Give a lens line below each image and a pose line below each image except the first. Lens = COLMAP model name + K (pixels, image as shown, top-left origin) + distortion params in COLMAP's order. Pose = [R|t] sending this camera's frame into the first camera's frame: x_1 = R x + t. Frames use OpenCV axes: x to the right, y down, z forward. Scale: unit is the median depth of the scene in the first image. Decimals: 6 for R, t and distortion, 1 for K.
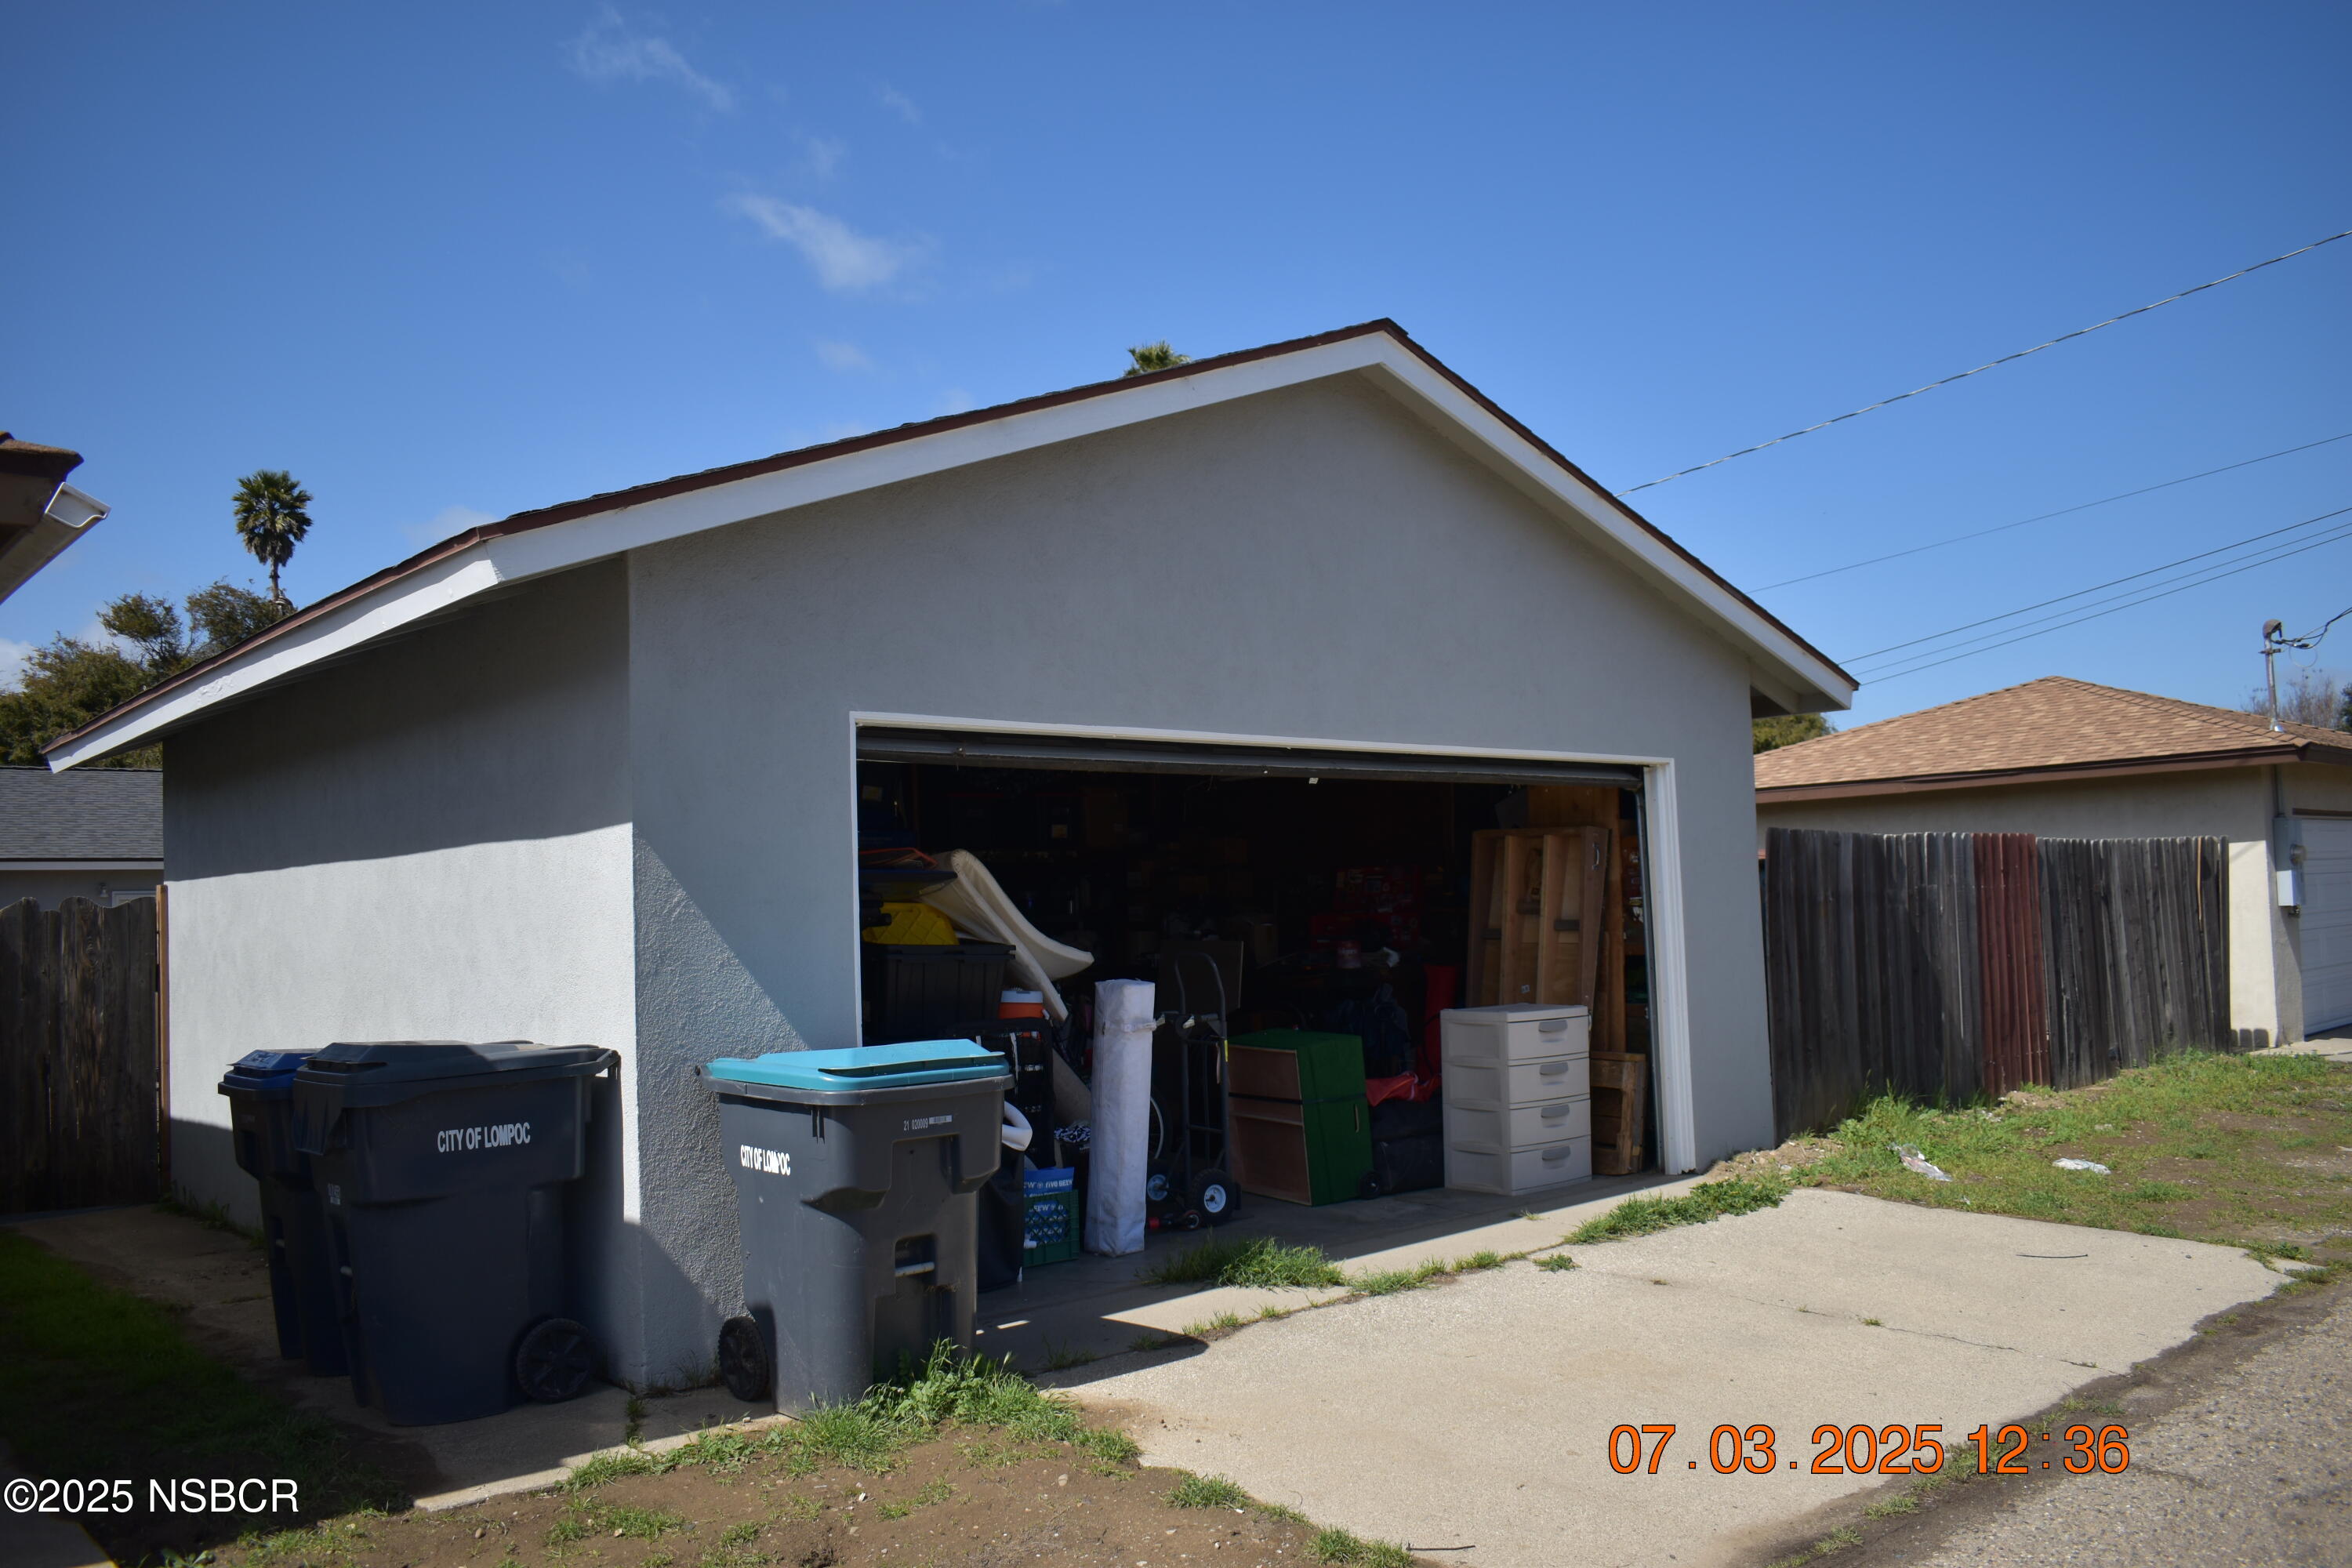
lens RADIAL K [[1852.6, 0, 1187.2], [0, 1852.6, 787.7], [0, 0, 1]] dist [-0.090451, 0.013009]
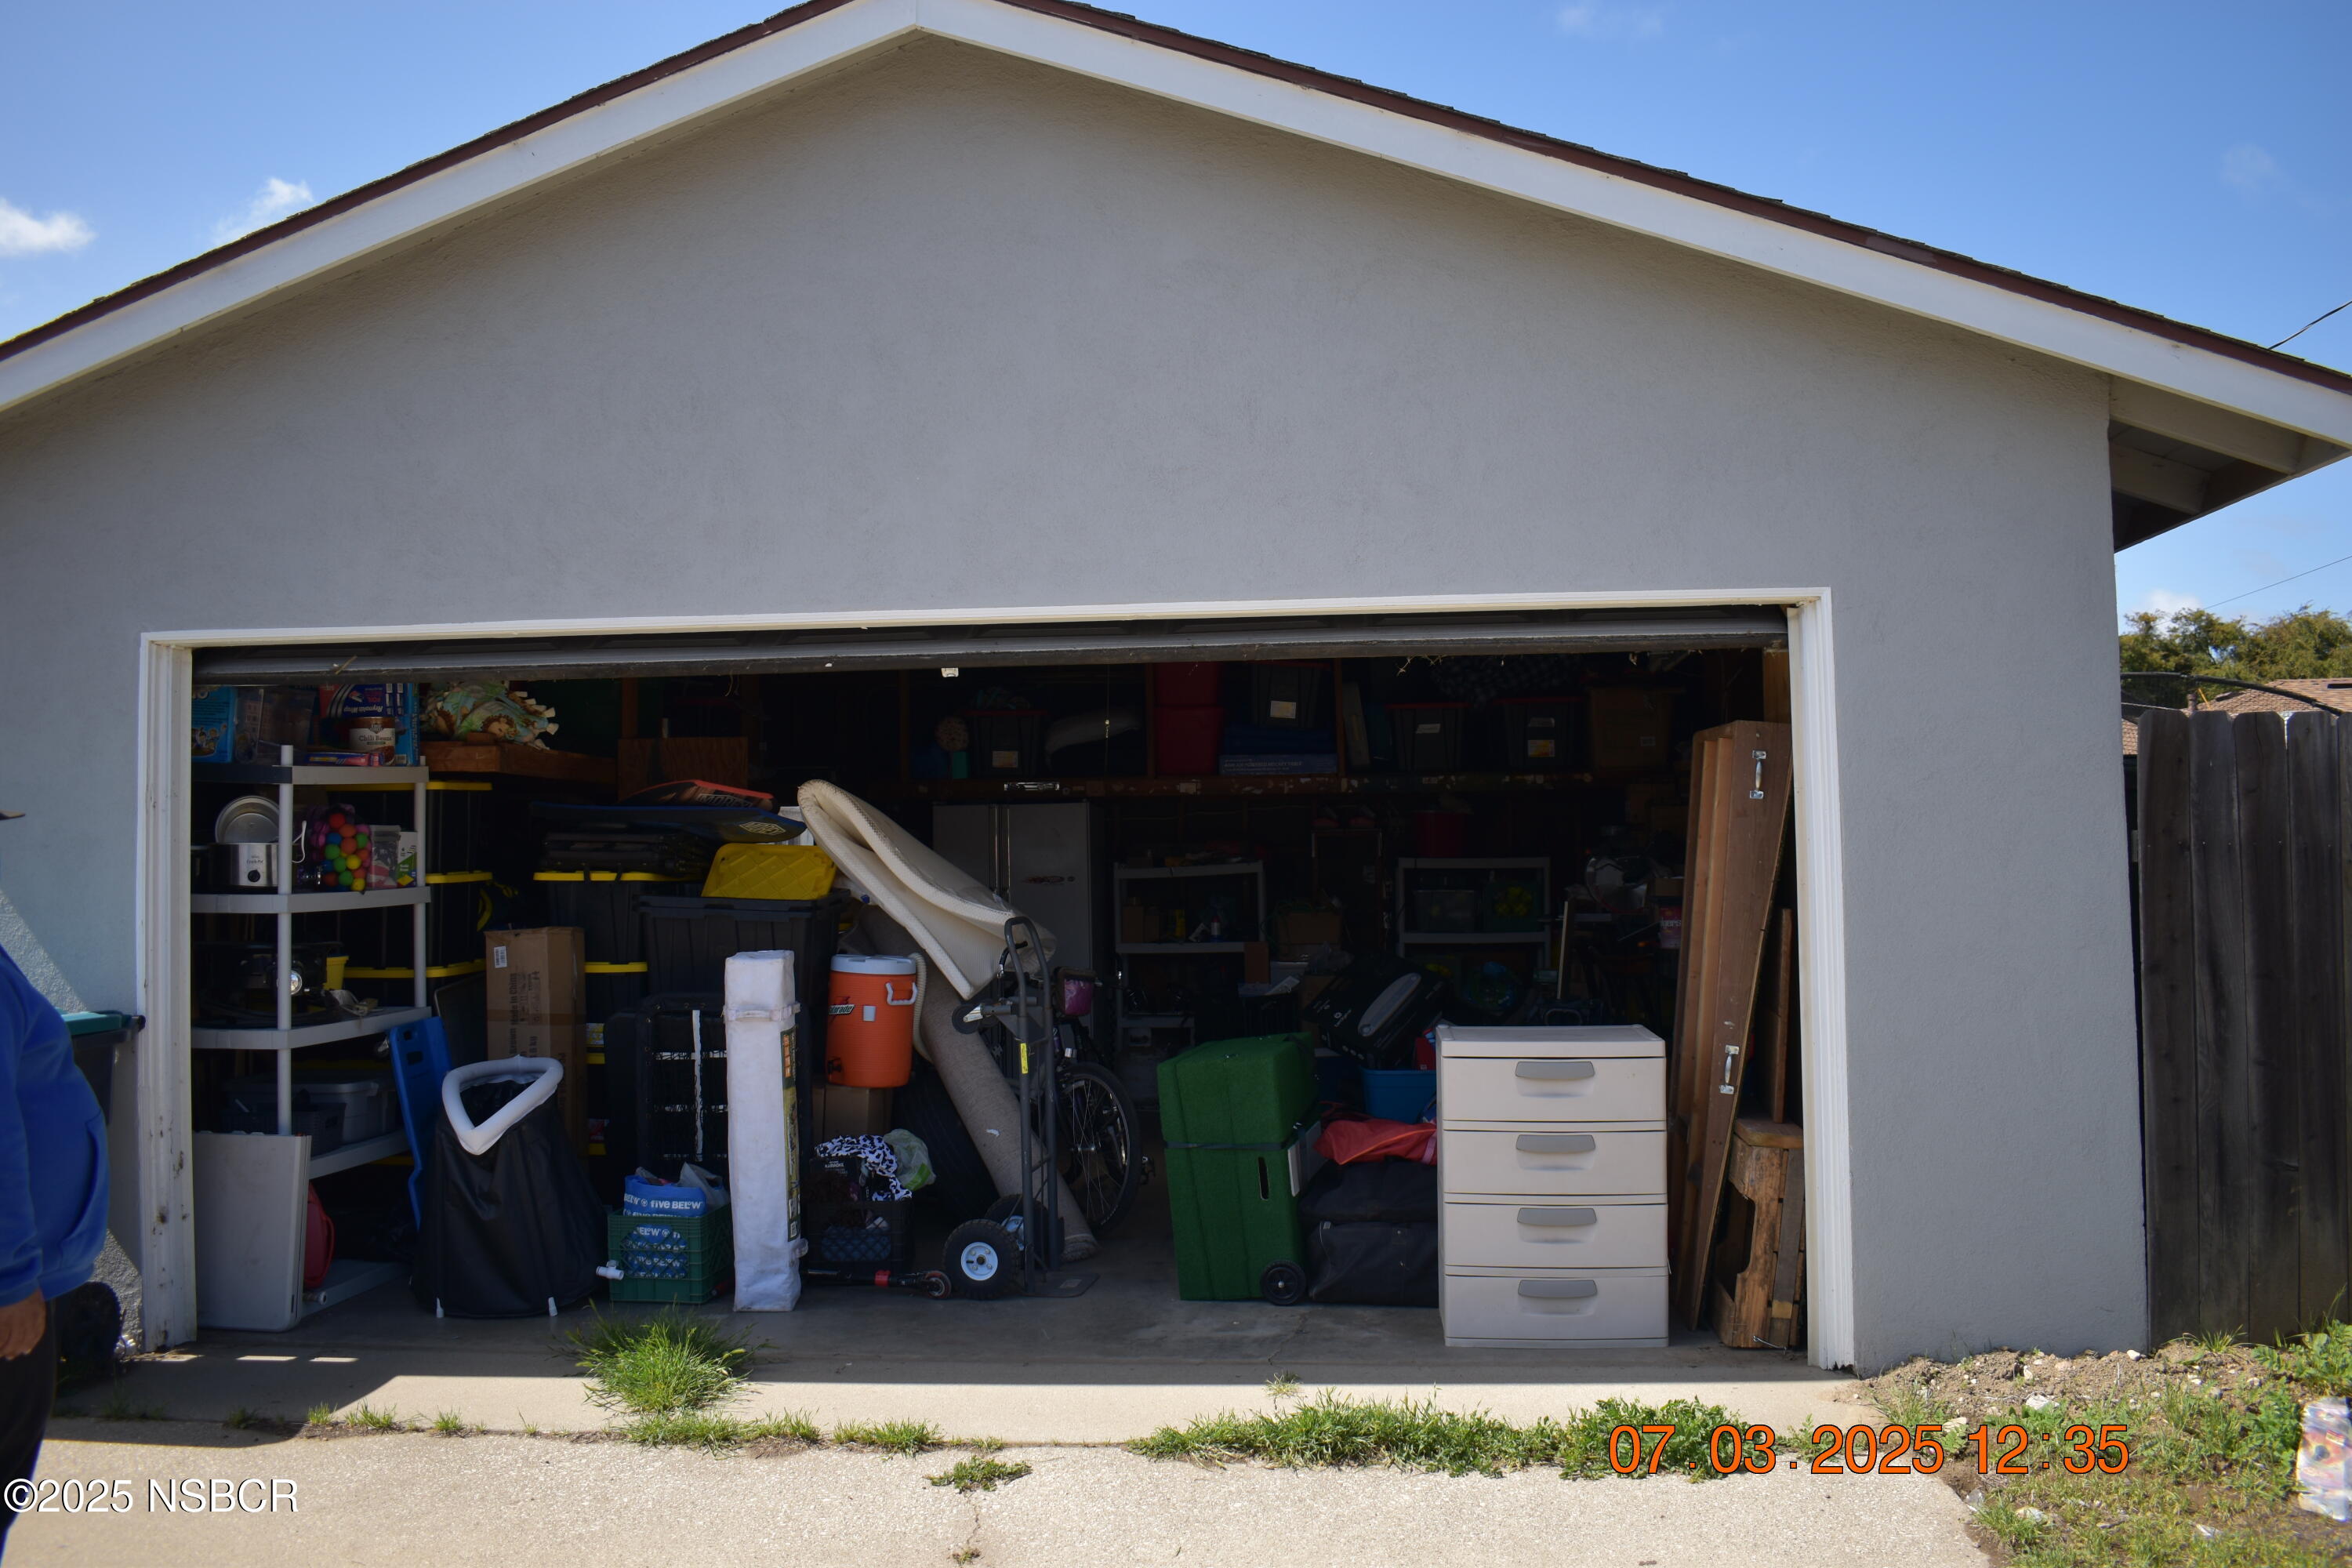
lens RADIAL K [[1852.6, 0, 1177.0], [0, 1852.6, 791.9], [0, 0, 1]] dist [-0.090451, 0.013009]
pose [[0.683725, -0.009394, -0.729679, 0.541926], [0.040595, 0.998858, 0.025180, 0.023106], [0.728610, -0.046837, 0.683326, 0.526369]]
